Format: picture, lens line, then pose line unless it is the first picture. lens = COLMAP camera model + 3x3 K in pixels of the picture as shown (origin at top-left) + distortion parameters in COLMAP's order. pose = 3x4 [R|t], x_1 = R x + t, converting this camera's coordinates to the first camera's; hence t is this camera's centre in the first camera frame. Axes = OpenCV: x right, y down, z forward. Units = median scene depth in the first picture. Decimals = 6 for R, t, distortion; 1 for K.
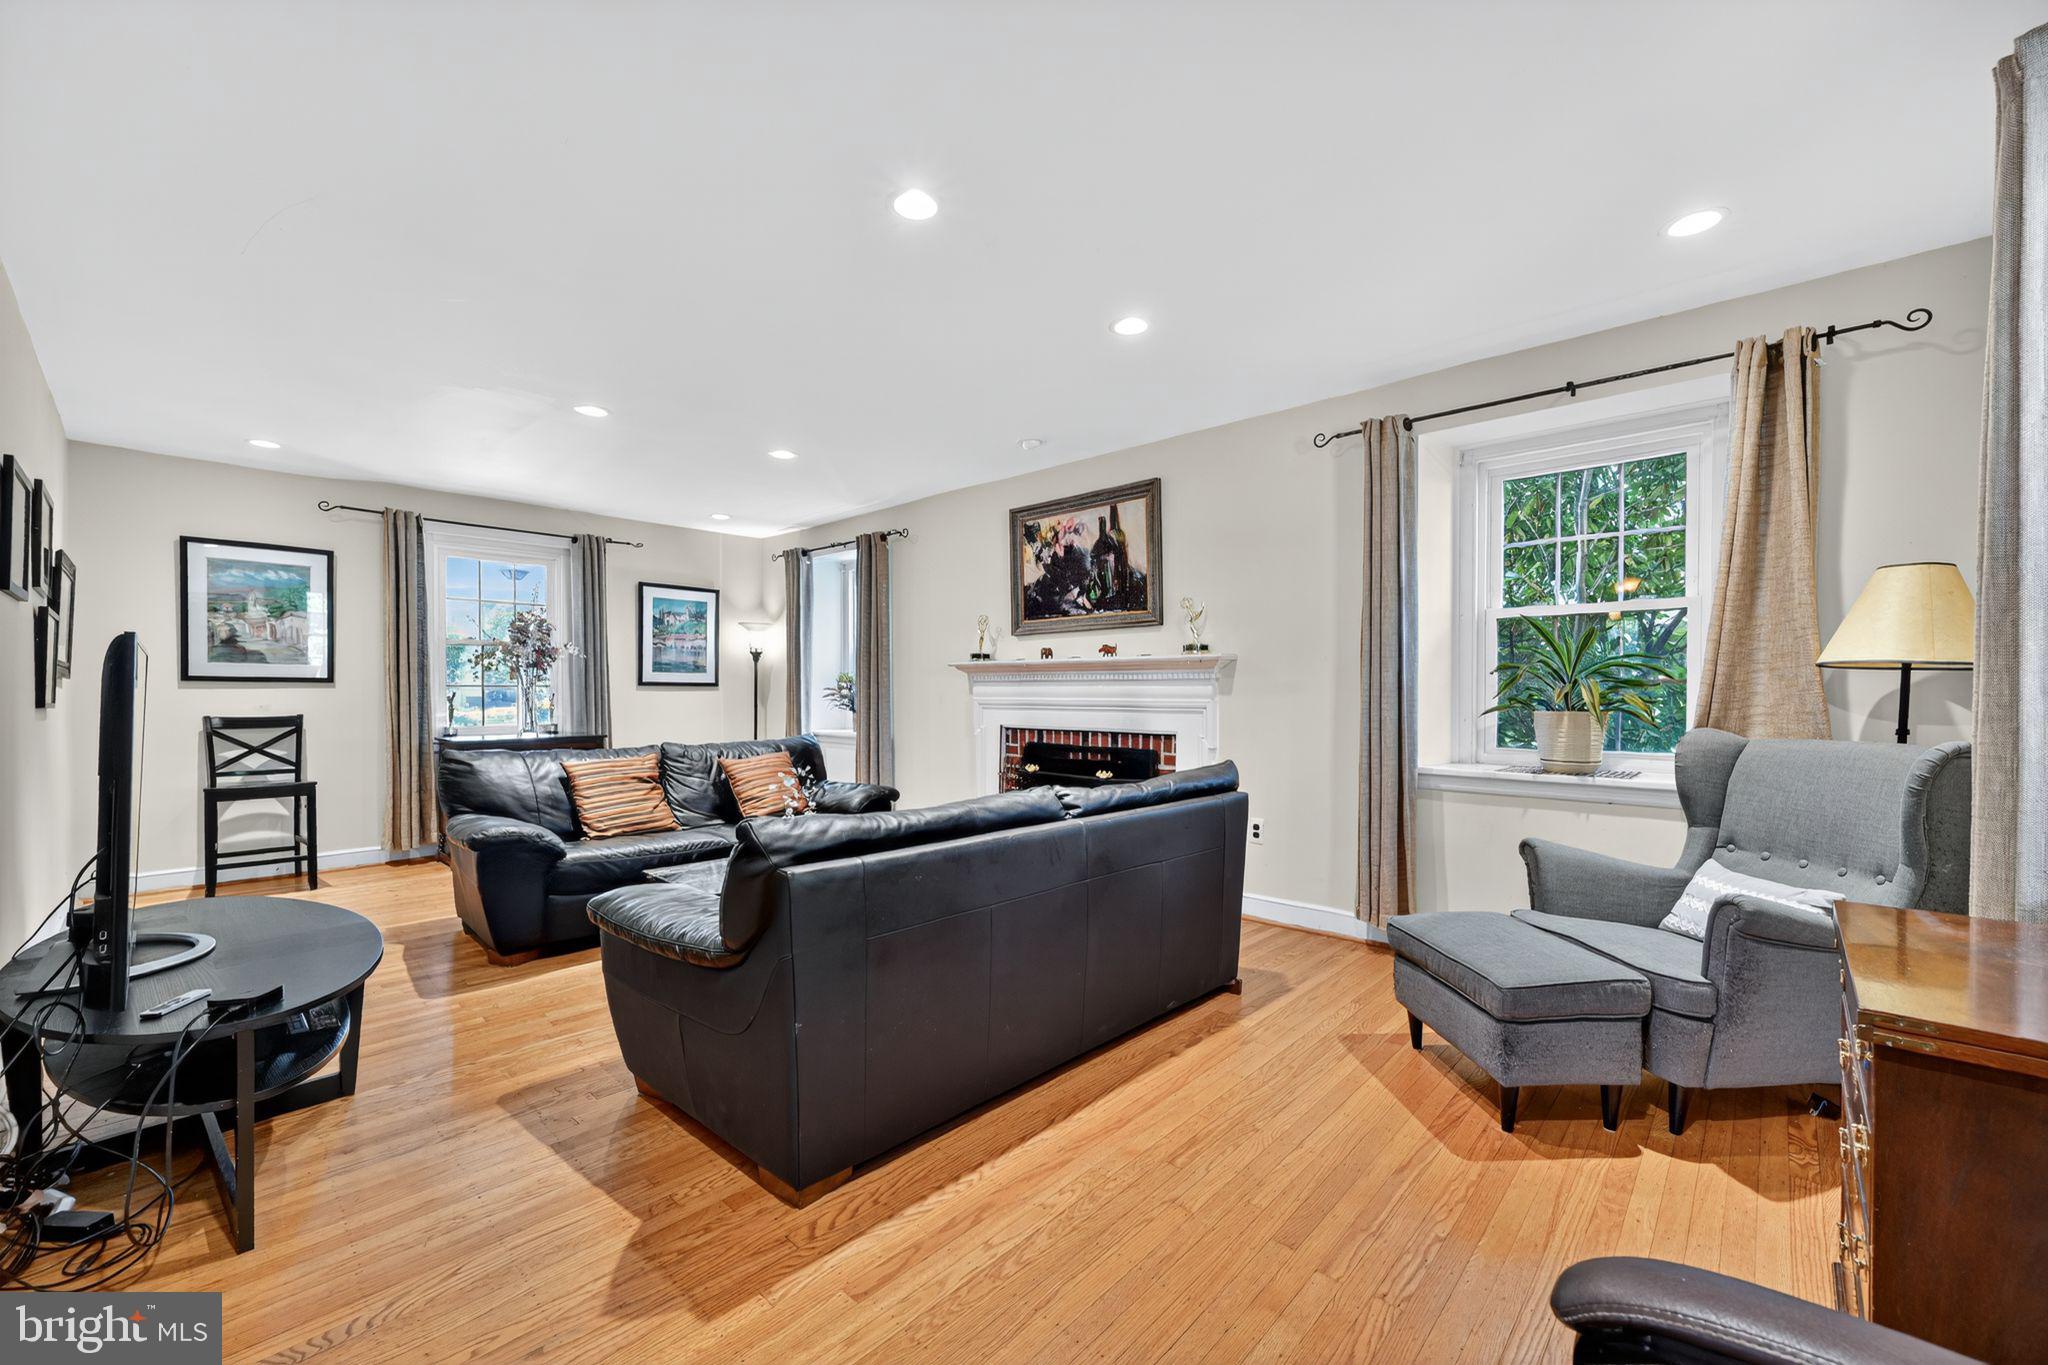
lens RADIAL K [[805.3, 0, 1024.4], [0, 805.3, 708.0], [0, 0, 1]] dist [-0.000959, 0.000437]
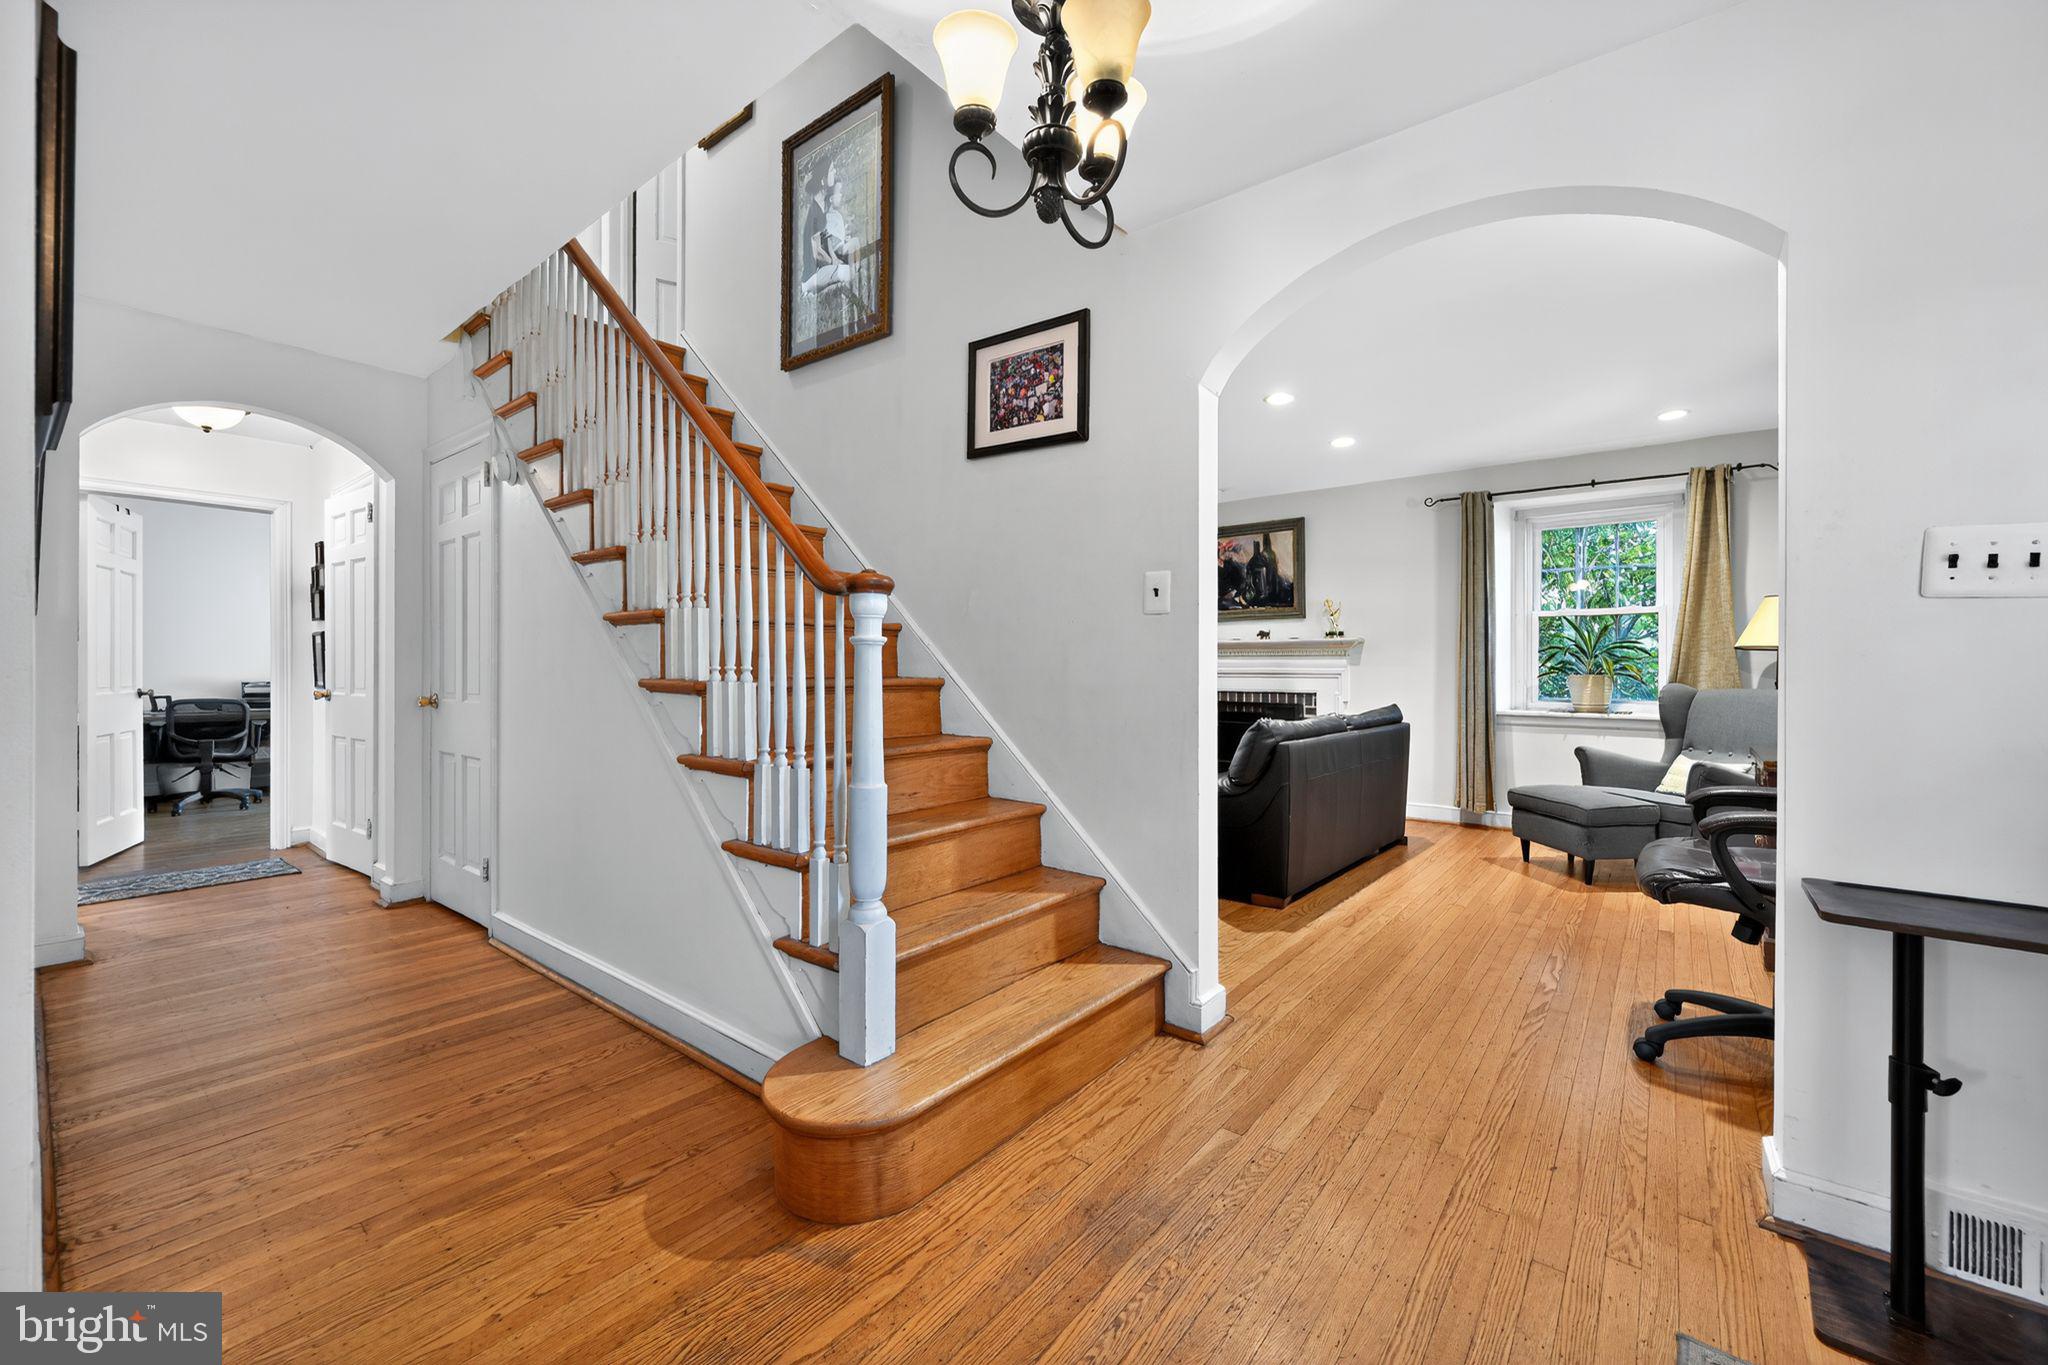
lens RADIAL K [[805.3, 0, 1018.5], [0, 805.3, 672.0], [0, 0, 1]] dist [-0.000959, 0.000437]
pose [[0.998089, 0.000203, 0.061797, -0.546997], [0.000578, 0.999920, -0.012609, 0.016406], [-0.061795, 0.012621, 0.998009, -0.526580]]
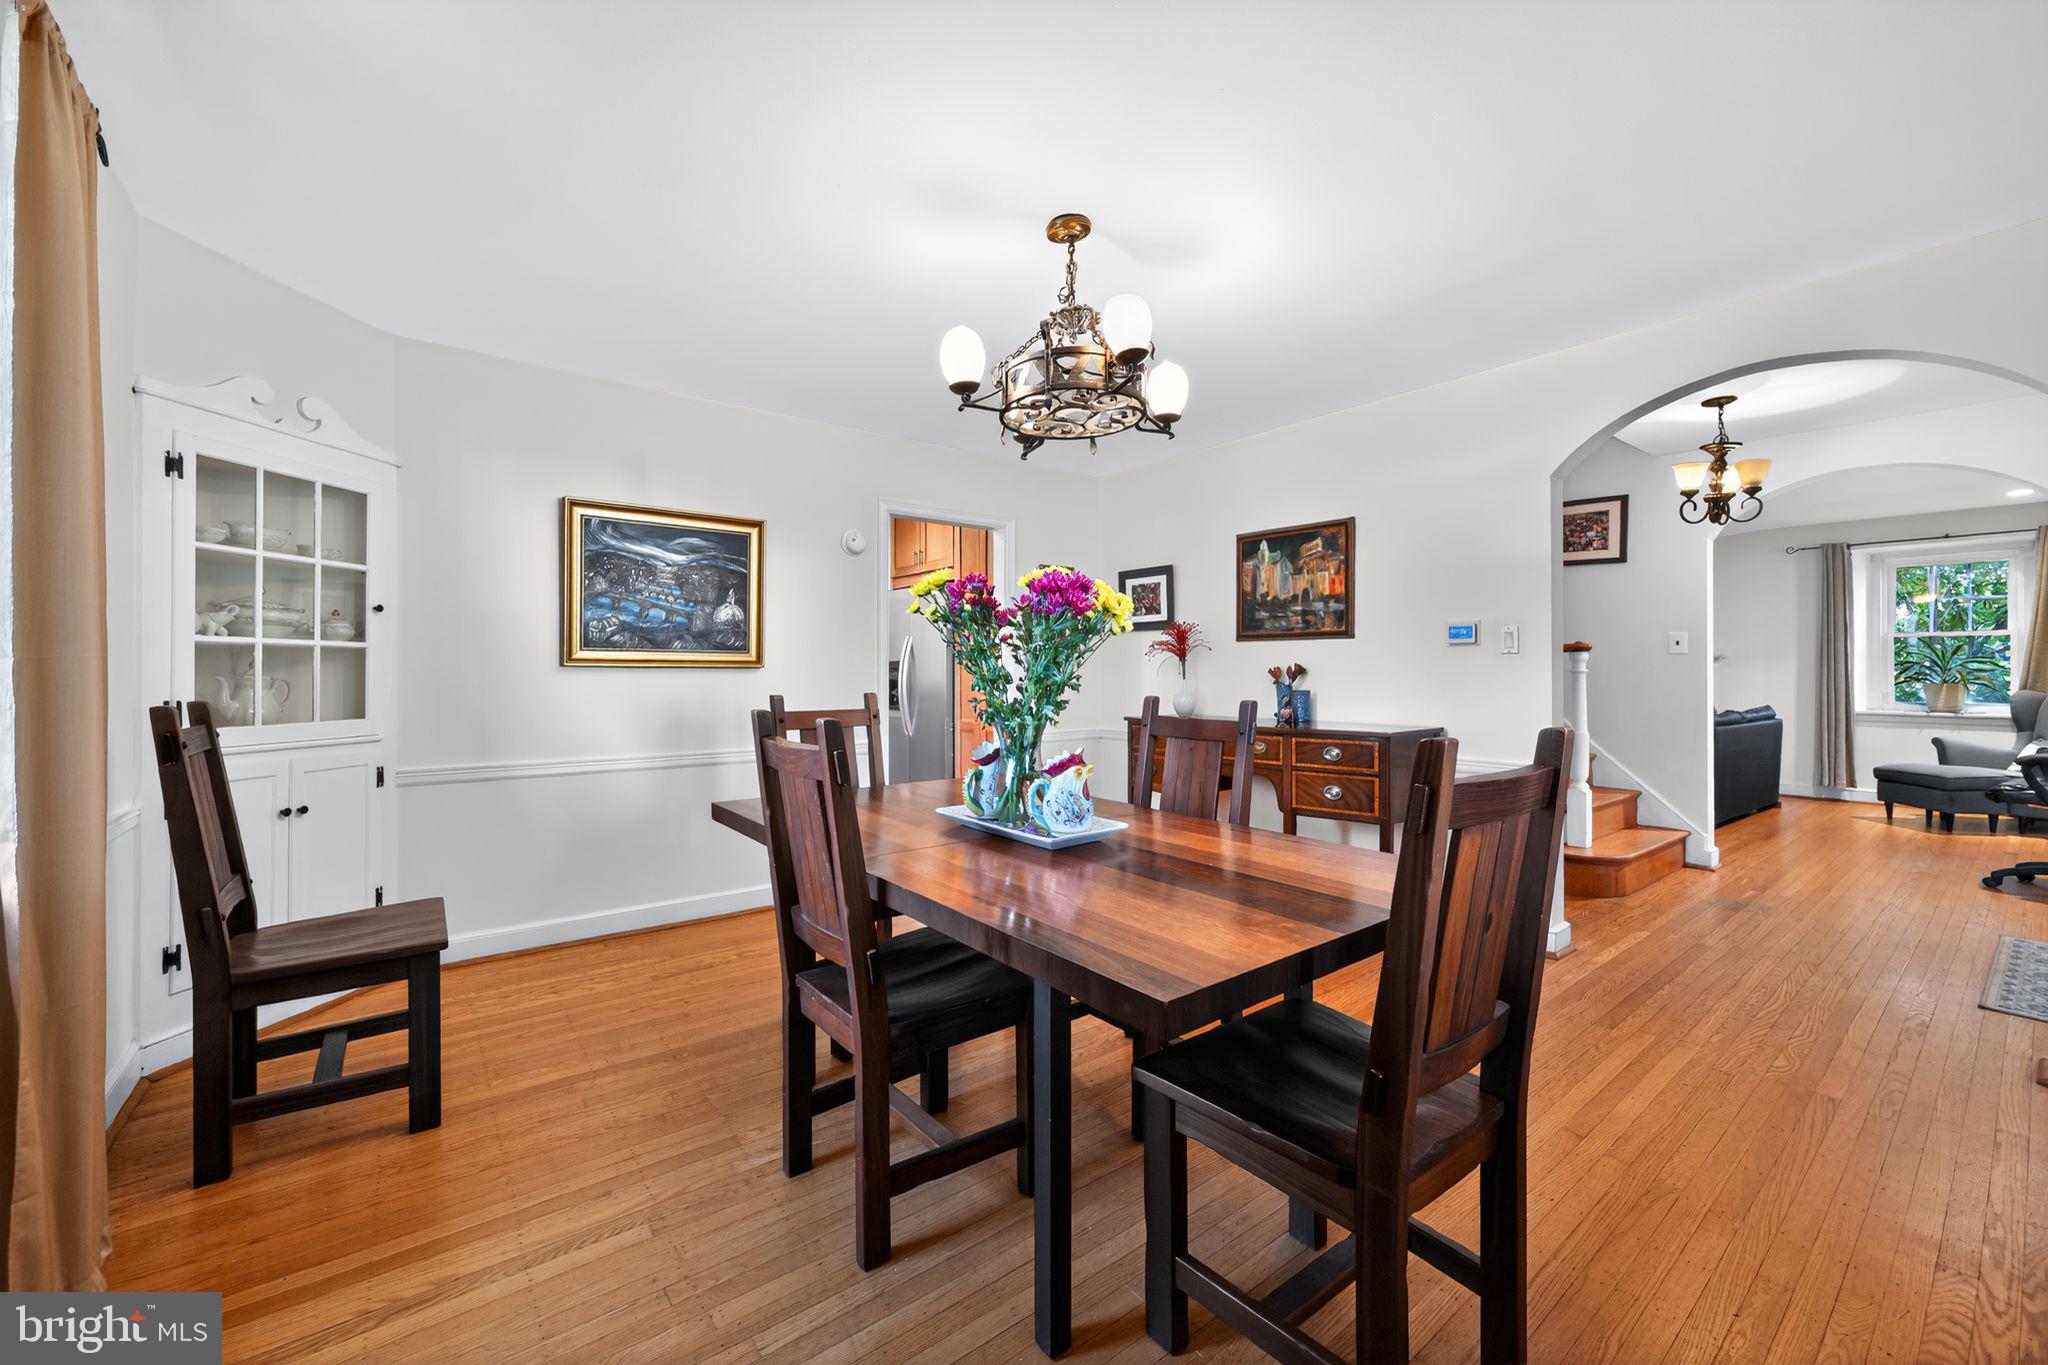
lens RADIAL K [[805.3, 0, 1022.1], [0, 805.3, 672.0], [0, 0, 1]] dist [-0.000959, 0.000437]
pose [[0.986343, -0.001437, -0.164696, -1.267679], [-0.001470, 0.999845, -0.017527, 0.013138], [0.164696, 0.017529, 0.986189, -1.378505]]
